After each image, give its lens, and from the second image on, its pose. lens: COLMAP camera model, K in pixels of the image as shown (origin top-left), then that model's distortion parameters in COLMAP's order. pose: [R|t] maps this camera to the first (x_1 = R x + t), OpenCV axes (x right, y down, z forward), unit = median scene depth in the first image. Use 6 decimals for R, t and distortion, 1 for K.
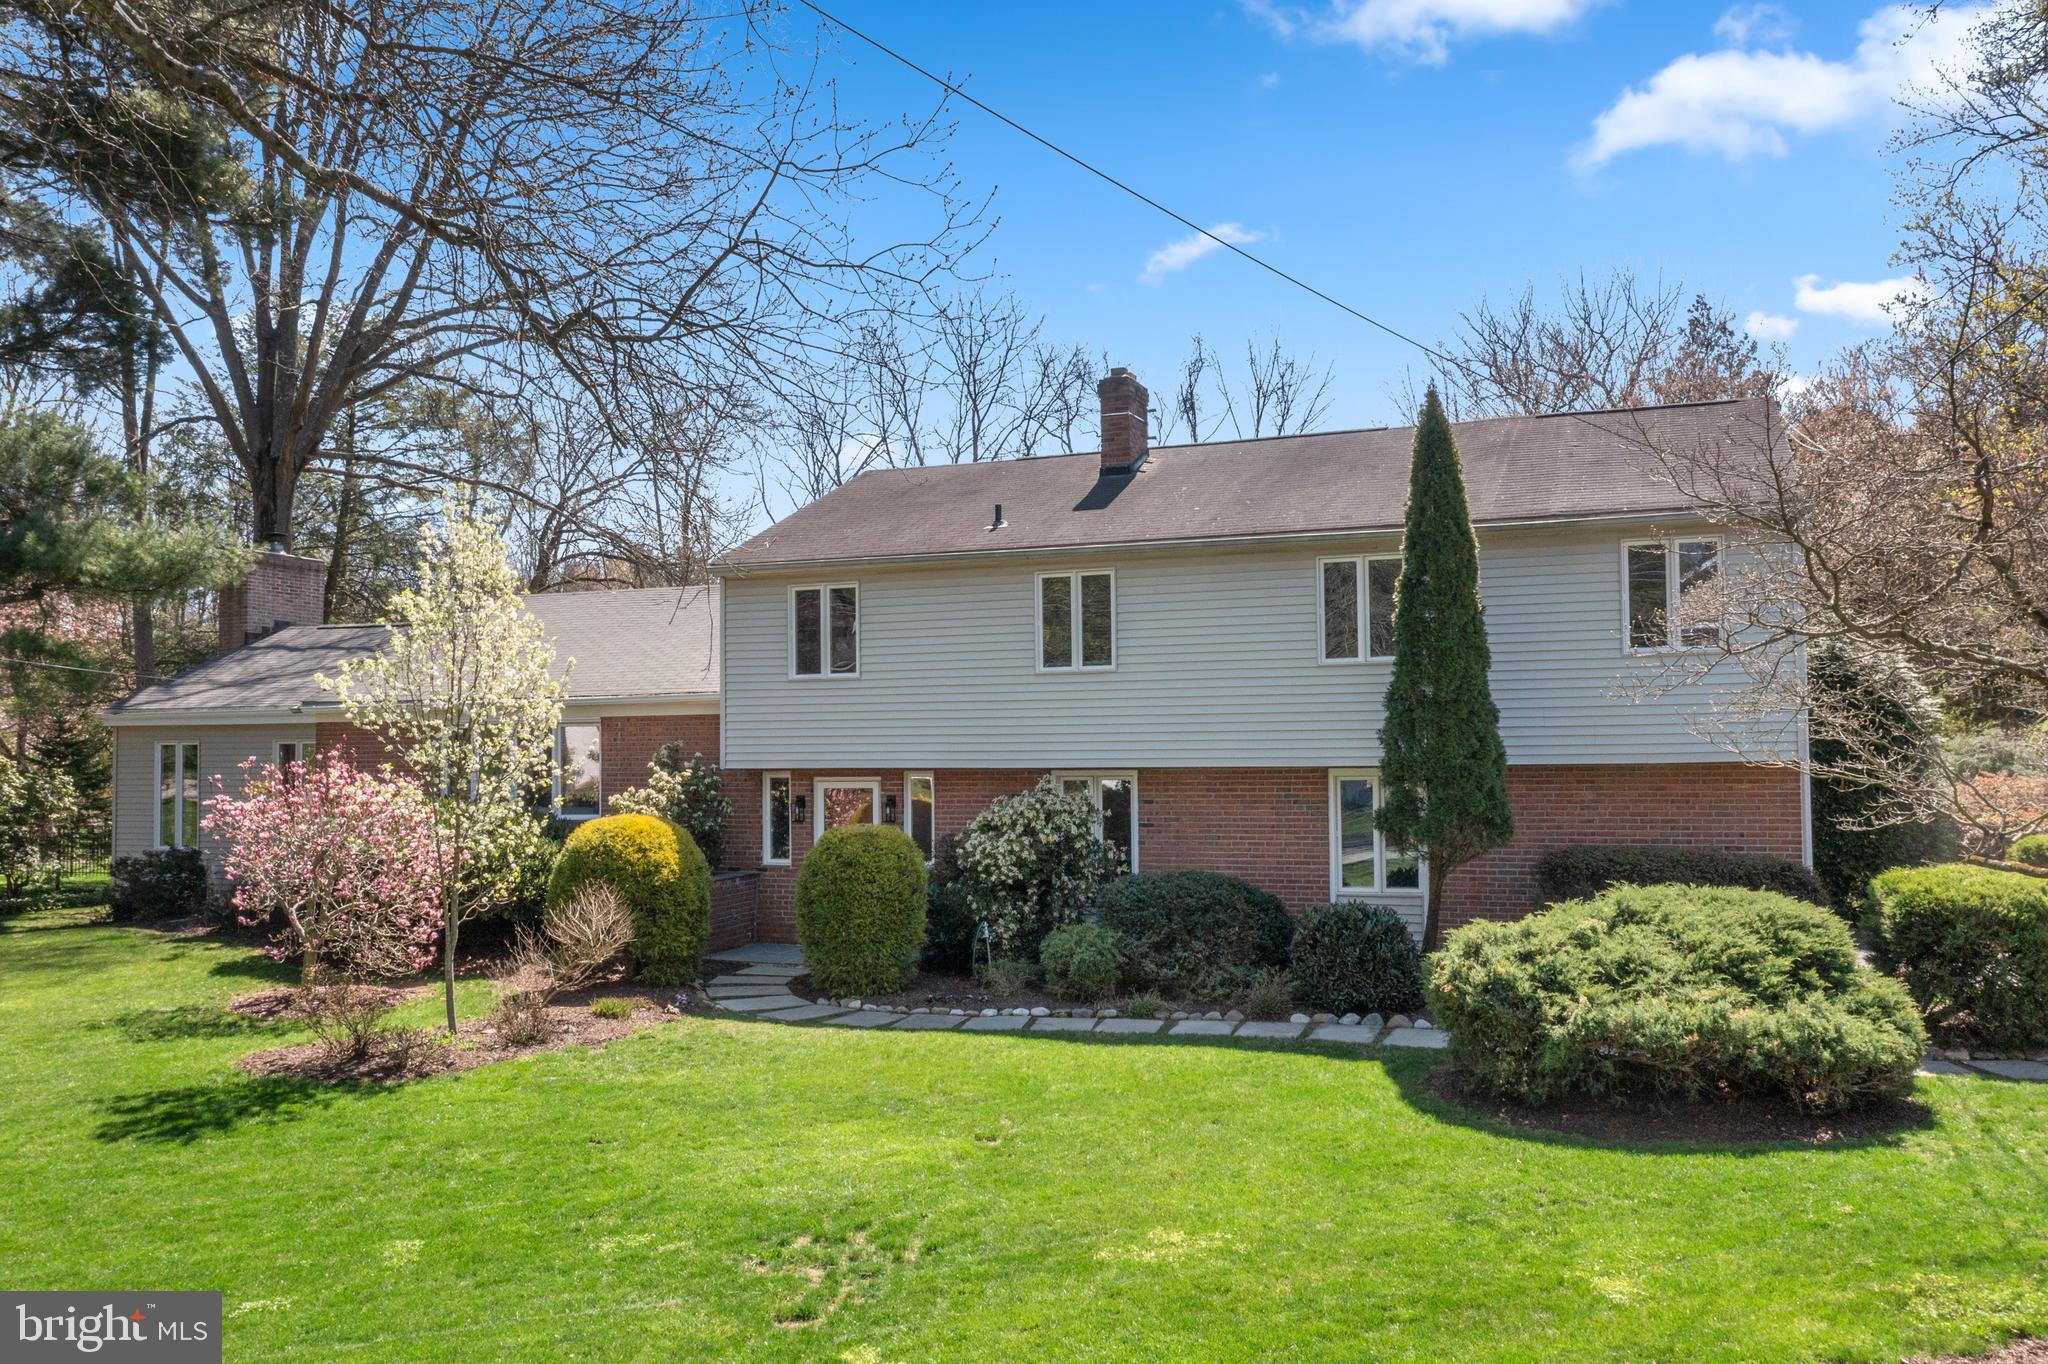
lens RADIAL K [[1624.8, 0, 1021.3], [0, 1624.8, 681.9], [0, 0, 1]] dist [-0.025558, -0.006991]
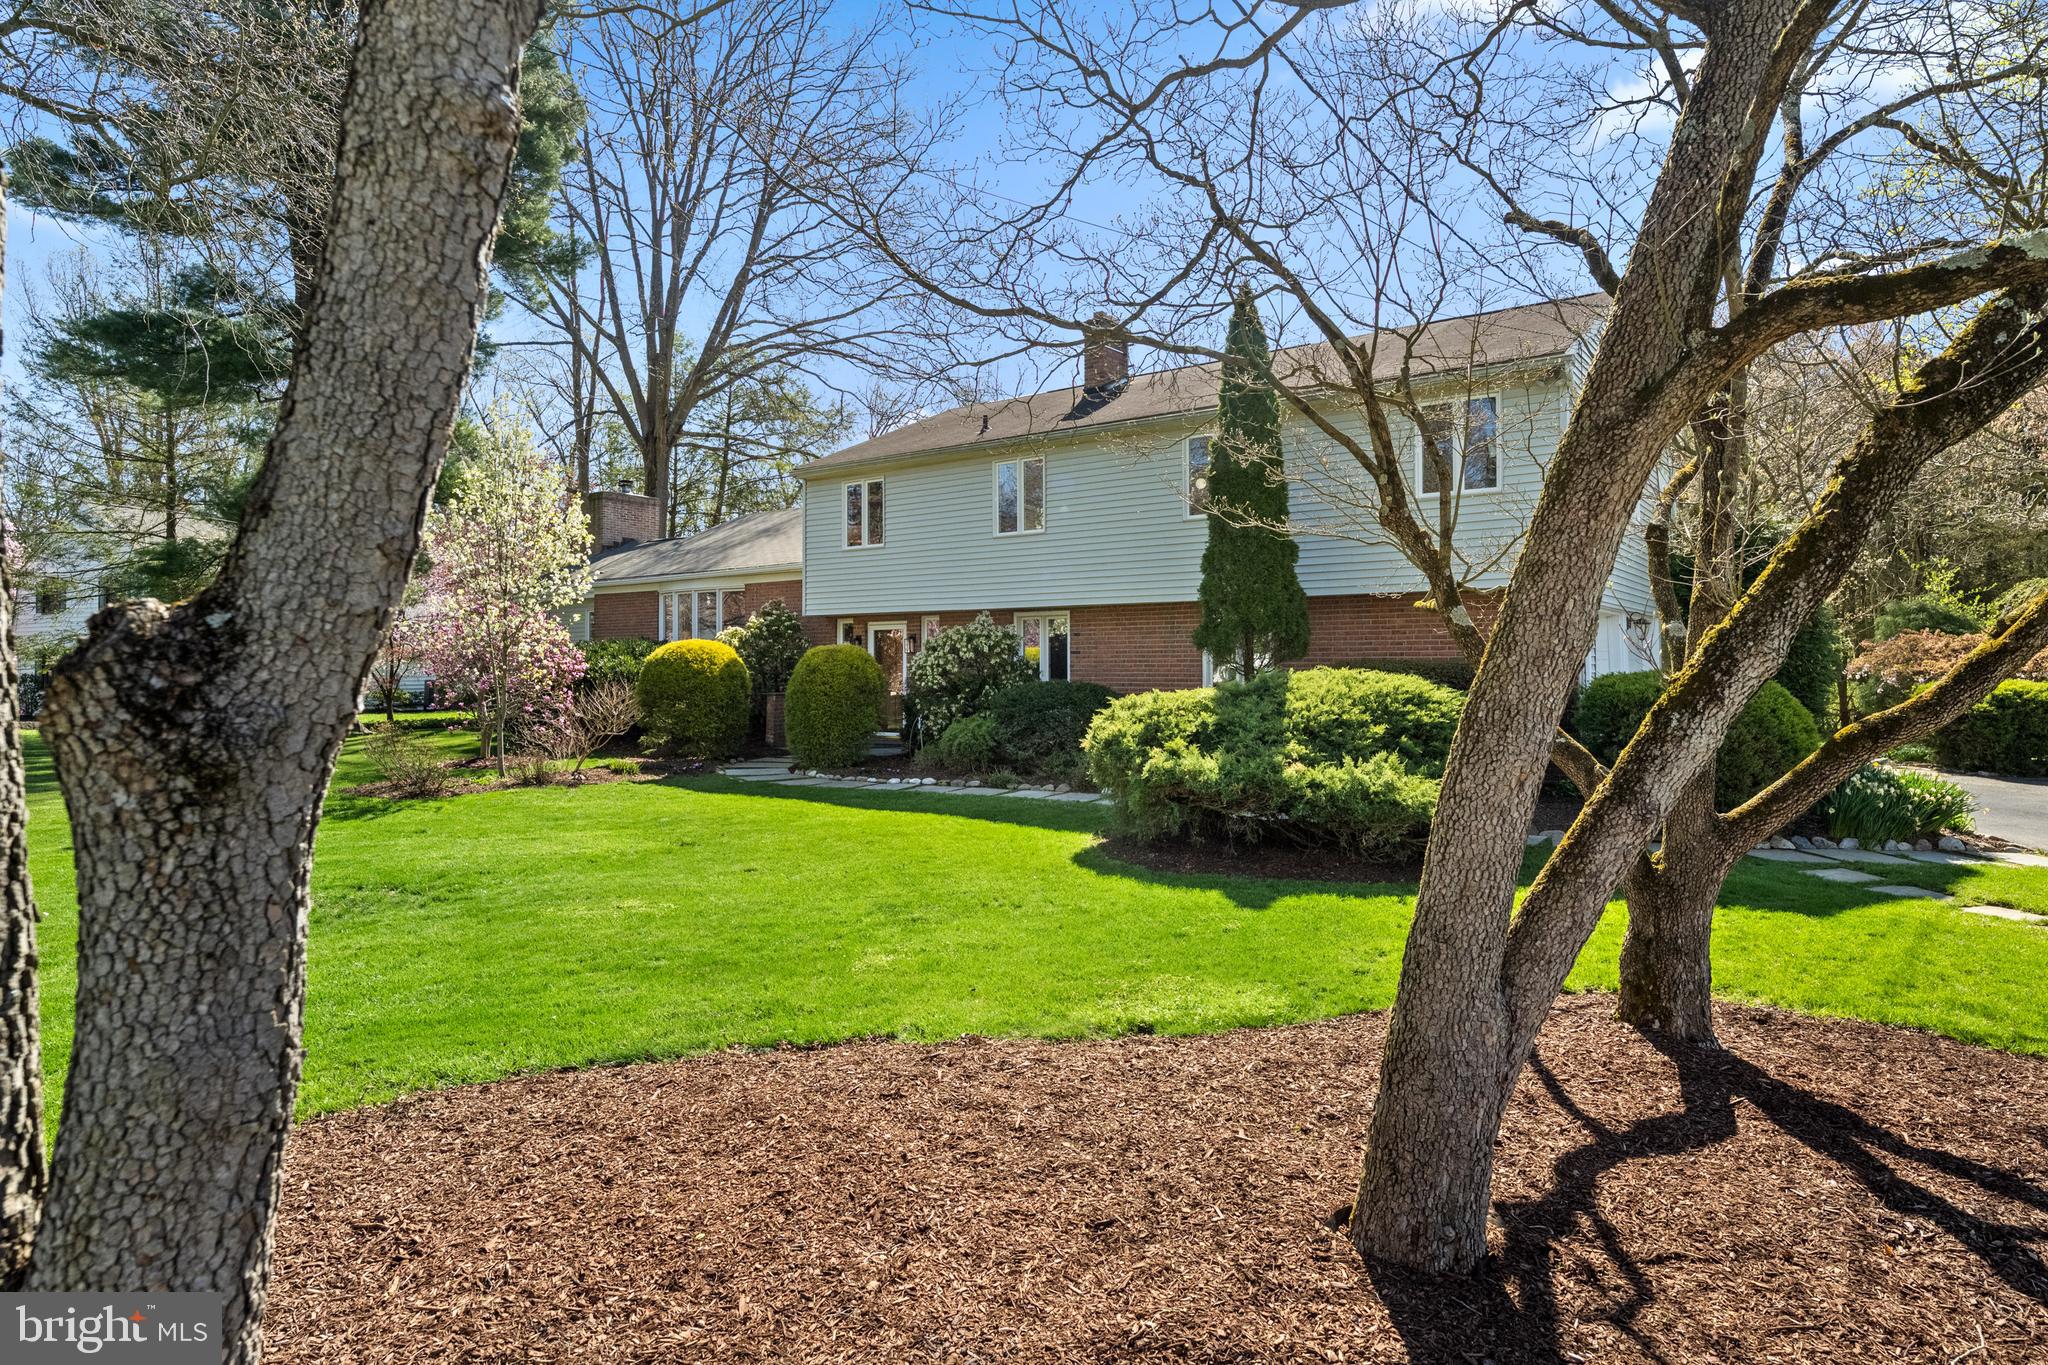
lens RADIAL K [[1111.9, 0, 1027.7], [0, 1111.9, 664.8], [0, 0, 1]] dist [0.000344, 0.000097]
pose [[0.967540, 0.006544, -0.252634, 0.278491], [0.004668, 0.999031, 0.043759, 0.061458], [0.252676, -0.043518, 0.966572, 0.132814]]
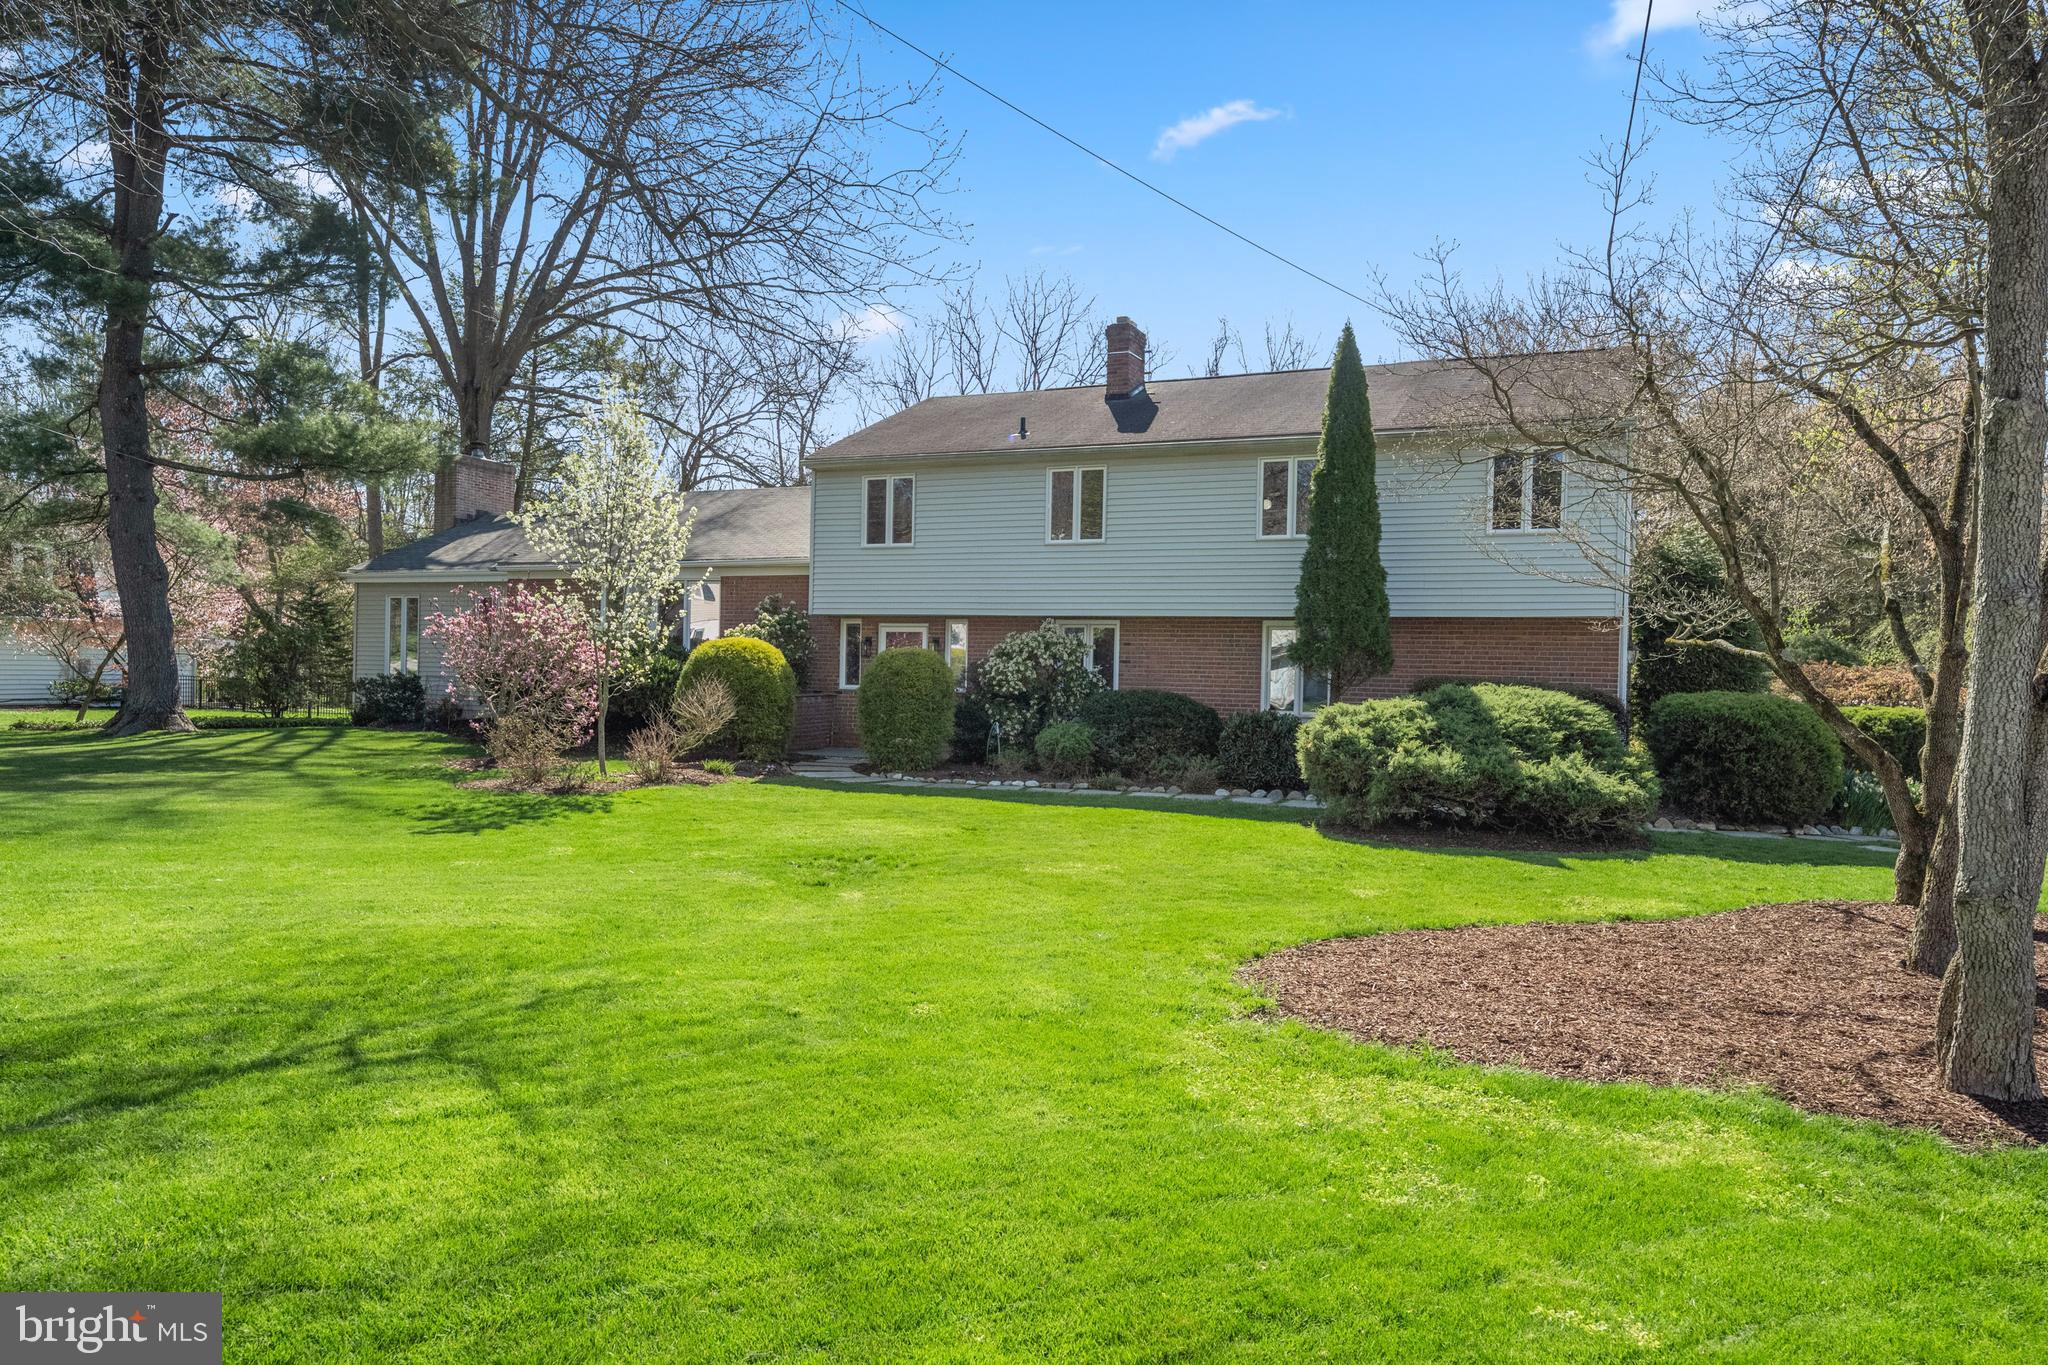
lens RADIAL K [[1341.1, 0, 1021.3], [0, 1341.1, 685.0], [0, 0, 1]] dist [-0.005147, 0.003508]
pose [[0.998528, 0.032339, -0.043543, 0.042625], [-0.030062, 0.998196, 0.051975, 0.055319], [0.045145, -0.050590, 0.997699, -0.099190]]
